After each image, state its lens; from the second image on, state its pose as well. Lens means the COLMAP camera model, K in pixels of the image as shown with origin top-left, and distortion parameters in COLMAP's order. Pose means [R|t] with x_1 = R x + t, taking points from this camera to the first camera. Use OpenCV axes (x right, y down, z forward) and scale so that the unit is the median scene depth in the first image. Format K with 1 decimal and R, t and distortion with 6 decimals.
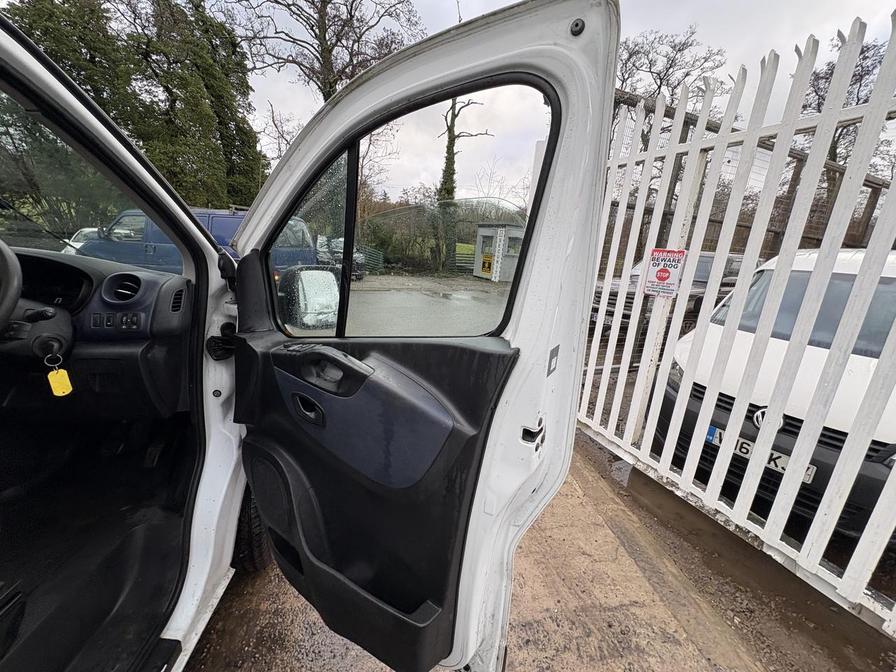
lens RADIAL K [[356.0, 0, 445.3], [0, 356.0, 336.9], [0, 0, 1]] dist [0.000068, -0.000138]
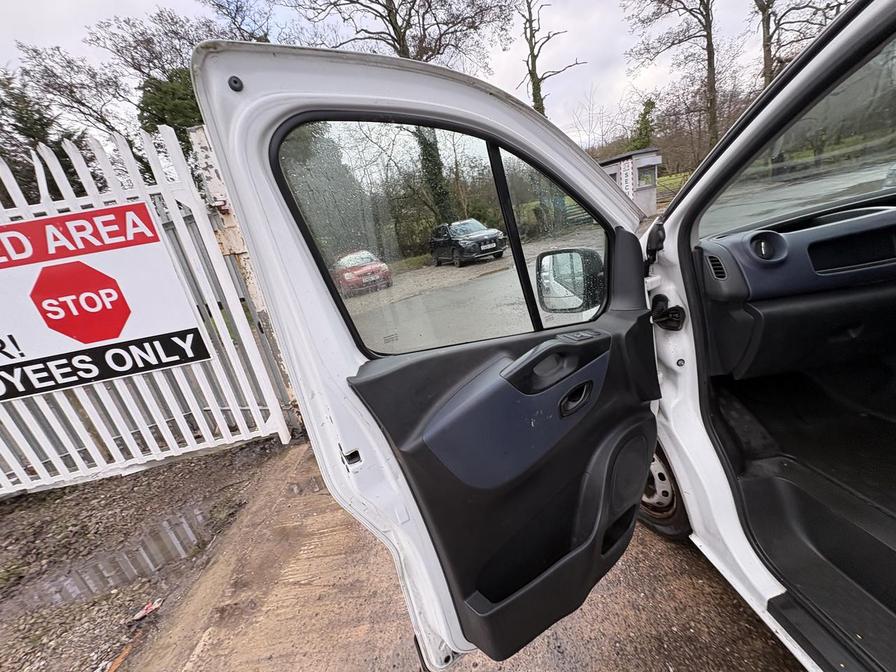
lens RADIAL K [[356.0, 0, 451.0], [0, 356.0, 337.4], [0, 0, 1]] dist [0.000068, -0.000138]
pose [[0.956529, -0.224533, -0.186112, -0.320613], [0.236572, 0.970575, 0.044927, -0.031135], [0.170548, -0.087003, 0.981501, 0.011212]]
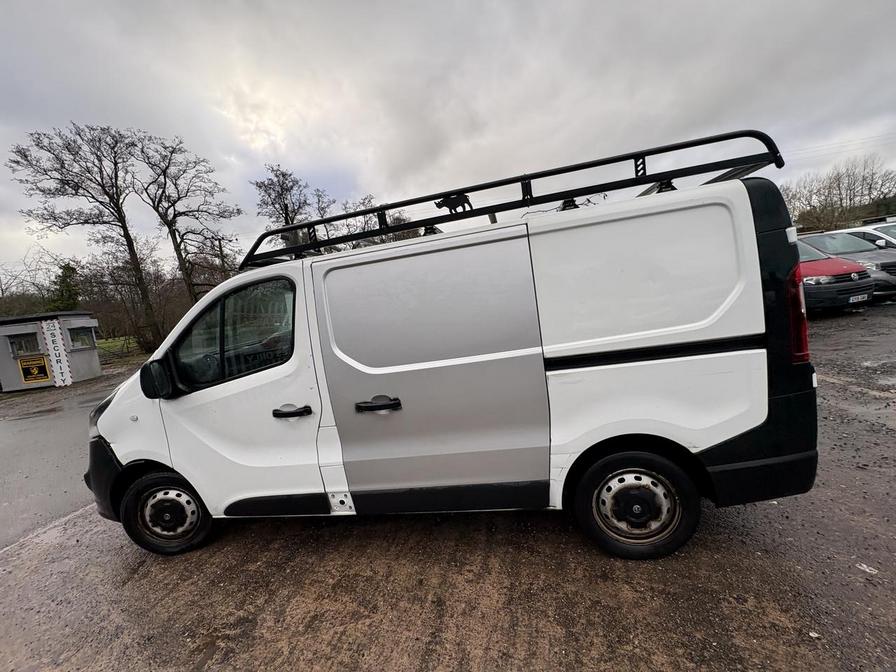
lens RADIAL K [[356.0, 0, 444.7], [0, 356.0, 335.6], [0, 0, 1]] dist [0.000068, -0.000138]
pose [[0.360705, -0.227490, 0.904511, -0.407551], [0.381025, 0.921122, 0.079721, -0.003659], [-0.851300, 0.315885, 0.418932, -0.117737]]
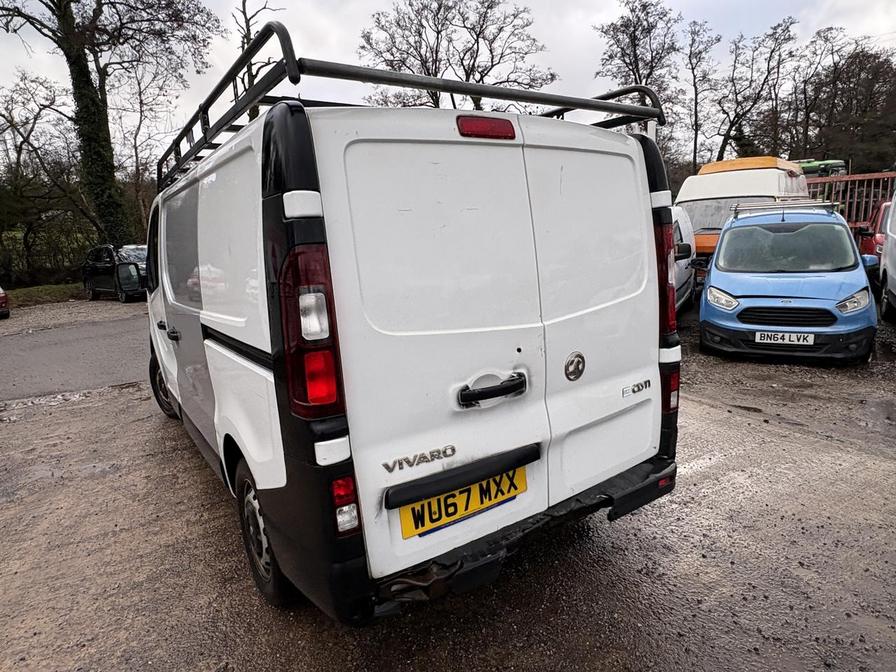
lens RADIAL K [[527.1, 0, 444.2], [0, 527.1, 333.5], [0, 0, 1]] dist [-0.002797, 0.002927]
pose [[0.912902, -0.184381, 0.364161, -0.218149], [0.203983, 0.978848, -0.015749, 0.070146], [-0.353554, 0.088660, 0.931203, -0.336949]]
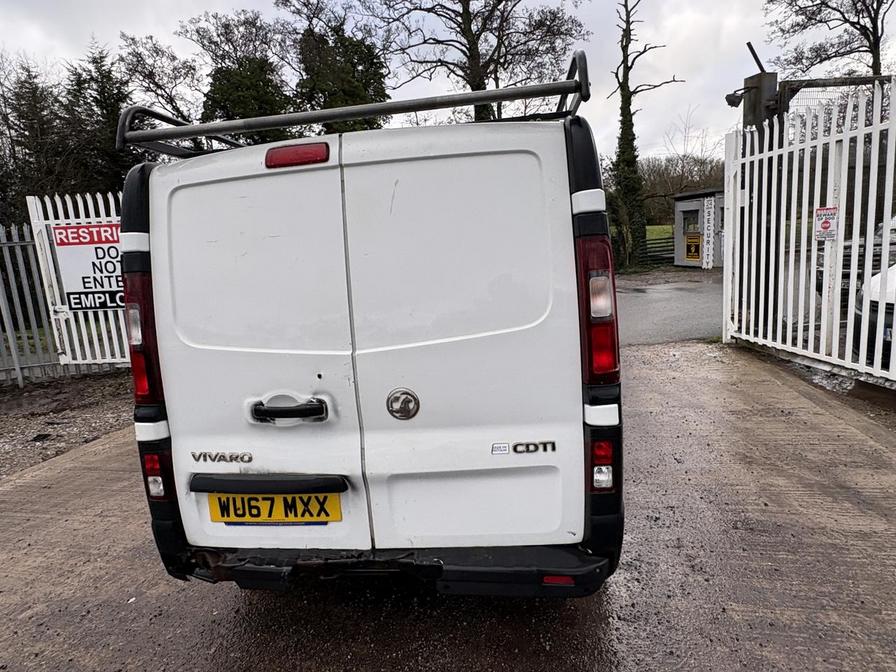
lens RADIAL K [[527.1, 0, 447.6], [0, 527.1, 330.5], [0, 0, 1]] dist [-0.002797, 0.002927]
pose [[0.940091, -0.092836, -0.328040, -0.036359], [0.062310, 0.992790, -0.102396, 0.083161], [0.335181, 0.075821, 0.939098, -0.331388]]
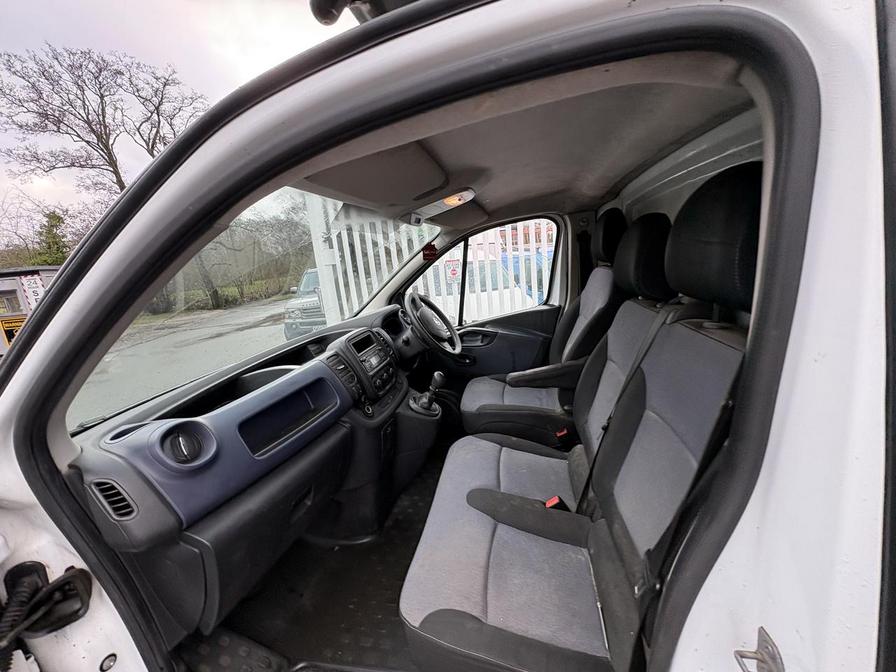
lens RADIAL K [[356.0, 0, 446.8], [0, 356.0, 337.2], [0, 0, 1]] dist [0.000068, -0.000138]
pose [[0.378429, -0.306579, 0.873385, -0.283180], [0.356435, 0.919060, 0.168173, -0.043326], [-0.854251, 0.247663, 0.457075, 0.047028]]
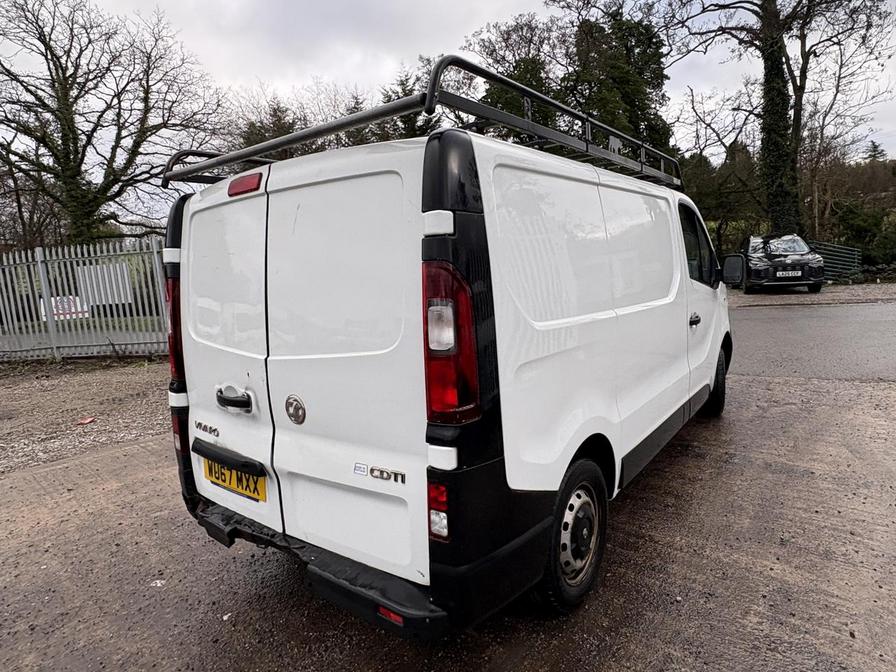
lens RADIAL K [[527.1, 0, 450.0], [0, 527.1, 331.0], [0, 0, 1]] dist [-0.002797, 0.002927]
pose [[0.665631, -0.012061, -0.746184, 0.066898], [-0.074379, 0.993819, -0.082414, 0.072149], [0.742566, 0.110358, 0.660619, -0.260220]]
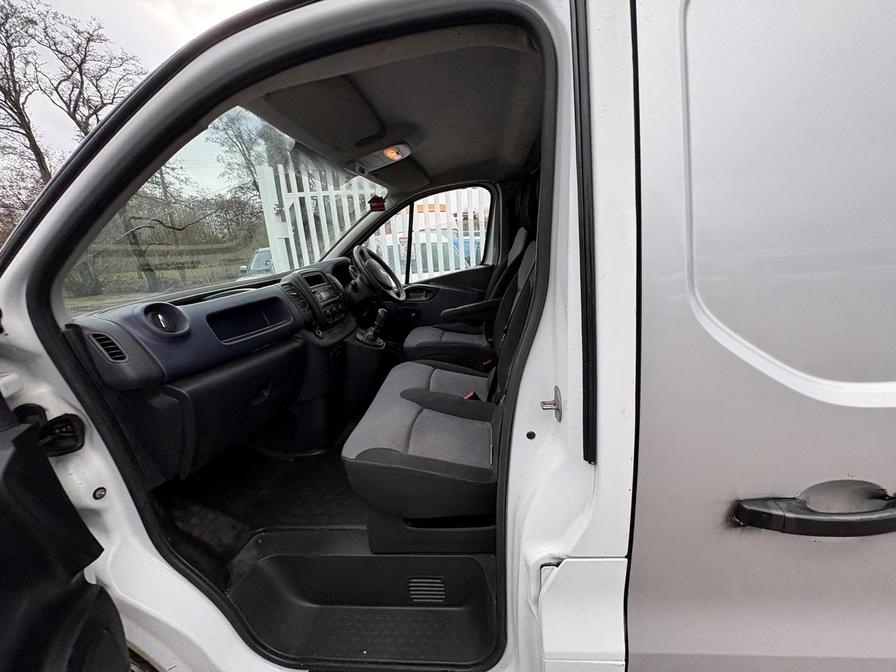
lens RADIAL K [[356.0, 0, 447.2], [0, 356.0, 337.4], [0, 0, 1]] dist [0.000068, -0.000138]
pose [[0.277023, -0.327144, 0.903457, -0.309391], [0.329490, 0.915589, 0.230507, -0.023458], [-0.902605, 0.233824, 0.361429, 0.034744]]
